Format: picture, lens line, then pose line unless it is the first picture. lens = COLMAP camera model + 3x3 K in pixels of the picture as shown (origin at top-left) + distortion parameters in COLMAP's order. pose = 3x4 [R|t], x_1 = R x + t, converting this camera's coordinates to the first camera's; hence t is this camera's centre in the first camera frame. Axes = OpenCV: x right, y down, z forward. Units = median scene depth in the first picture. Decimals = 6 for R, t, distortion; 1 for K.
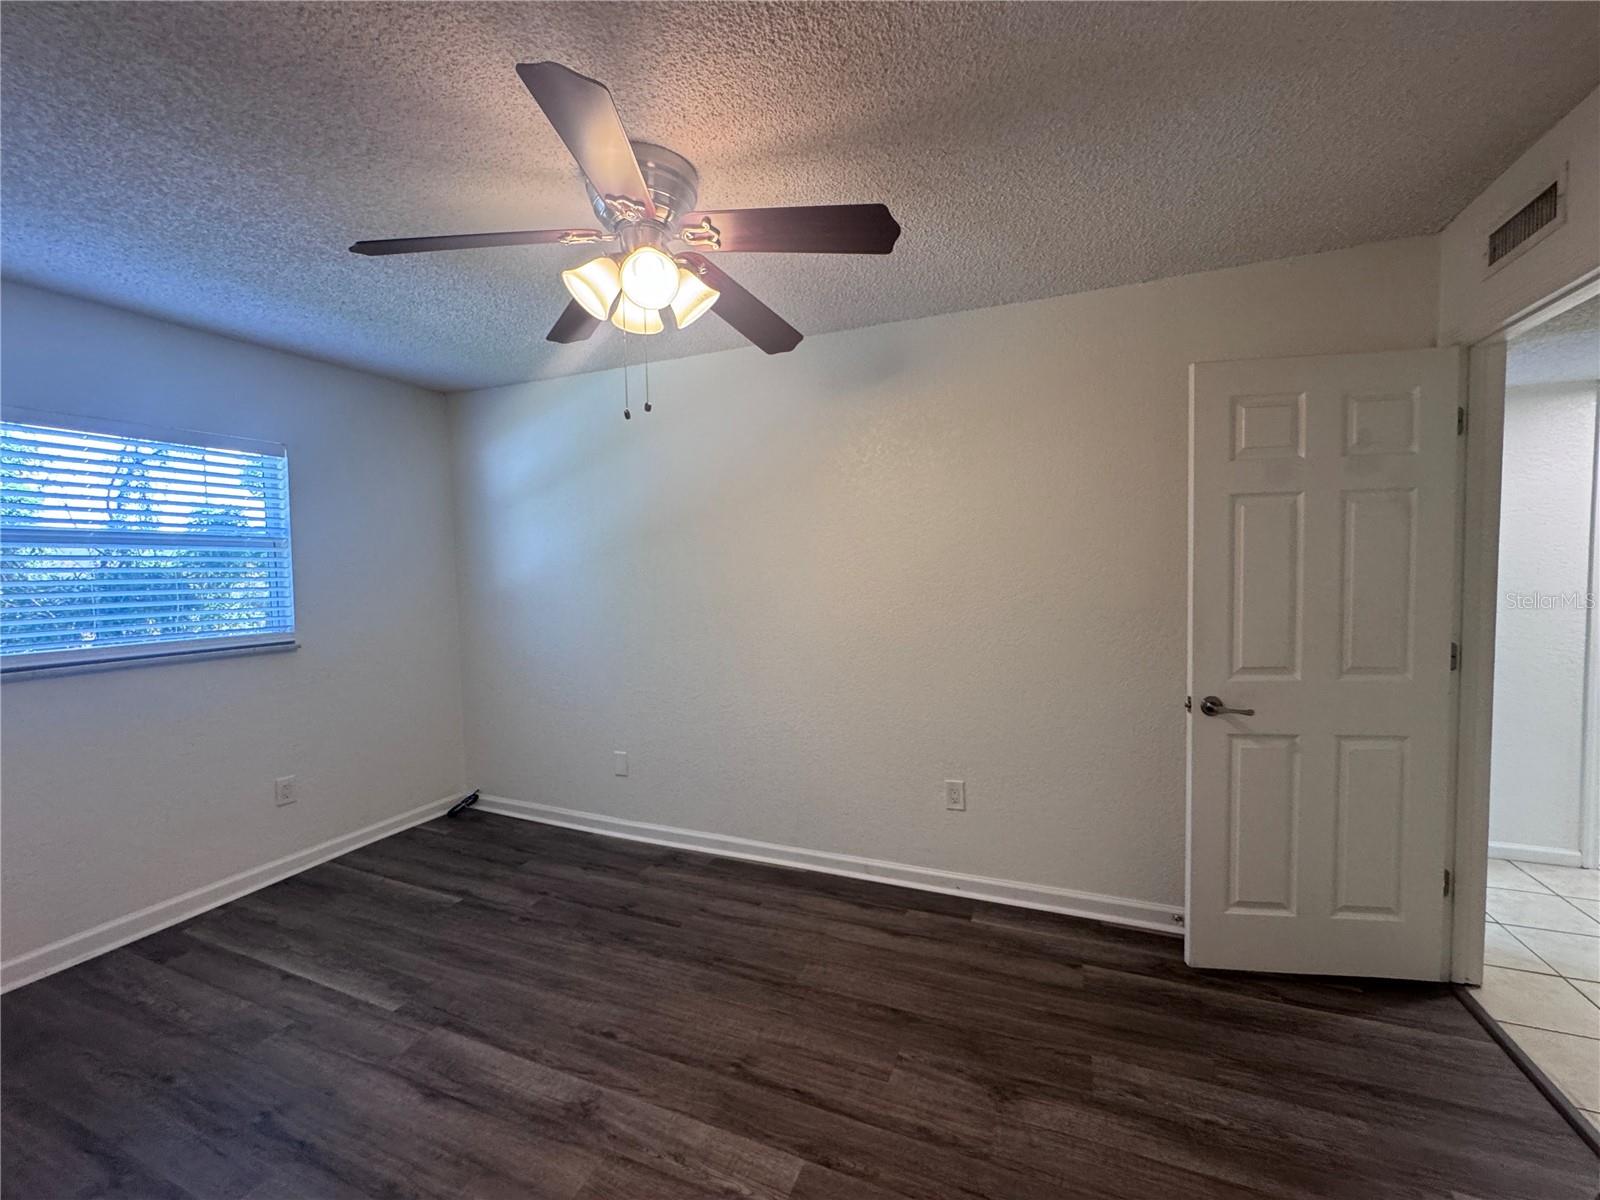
lens RADIAL K [[642.7, 0, 798.7], [0, 642.7, 599.1], [0, 0, 1]] dist [-0.005684, 0.000497]
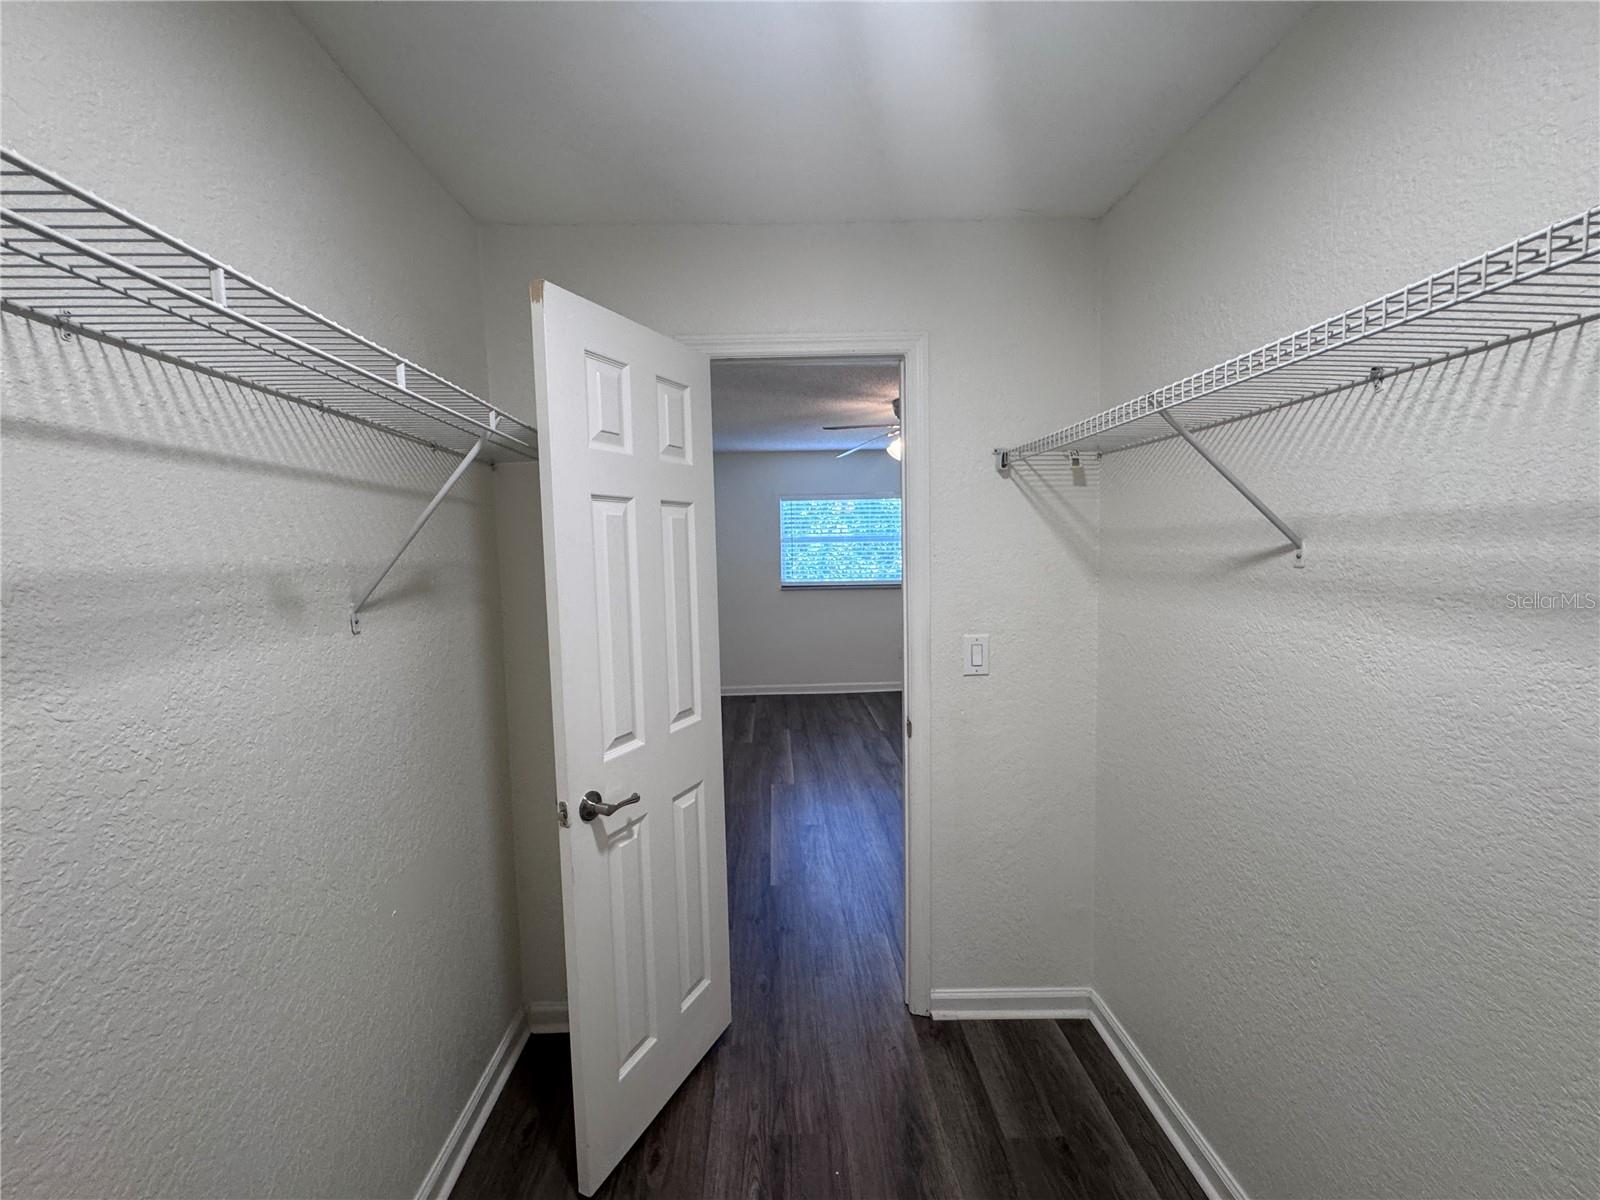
lens RADIAL K [[642.7, 0, 798.7], [0, 642.7, 599.1], [0, 0, 1]] dist [-0.005684, 0.000497]
pose [[0.415271, 0.082949, -0.905908, 1.228011], [-0.035137, 0.996554, 0.075142, -0.042686], [0.909019, 0.000626, 0.416754, -0.293186]]
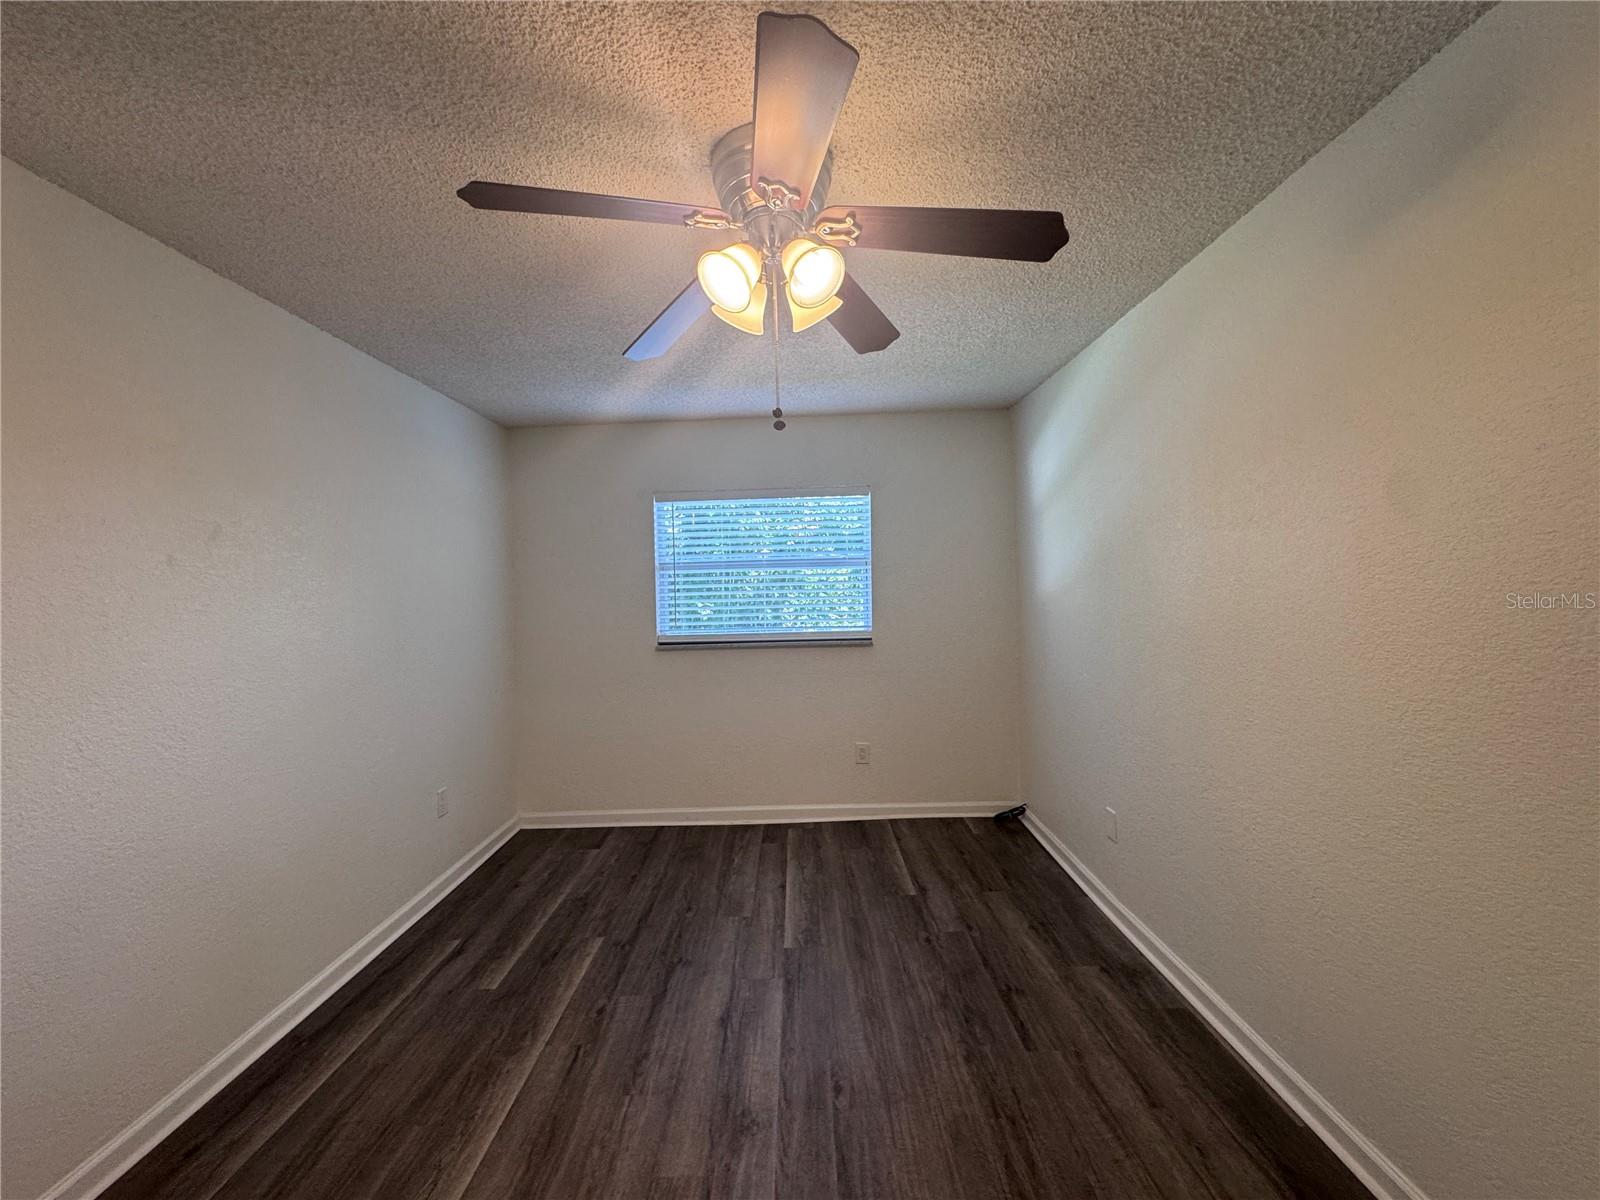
lens RADIAL K [[642.7, 0, 798.7], [0, 642.7, 599.1], [0, 0, 1]] dist [-0.005684, 0.000497]
pose [[0.382110, 0.023573, -0.923816, 0.408533], [-0.024410, 0.999583, 0.015409, -0.034780], [0.923795, 0.016662, 0.382526, 0.449915]]
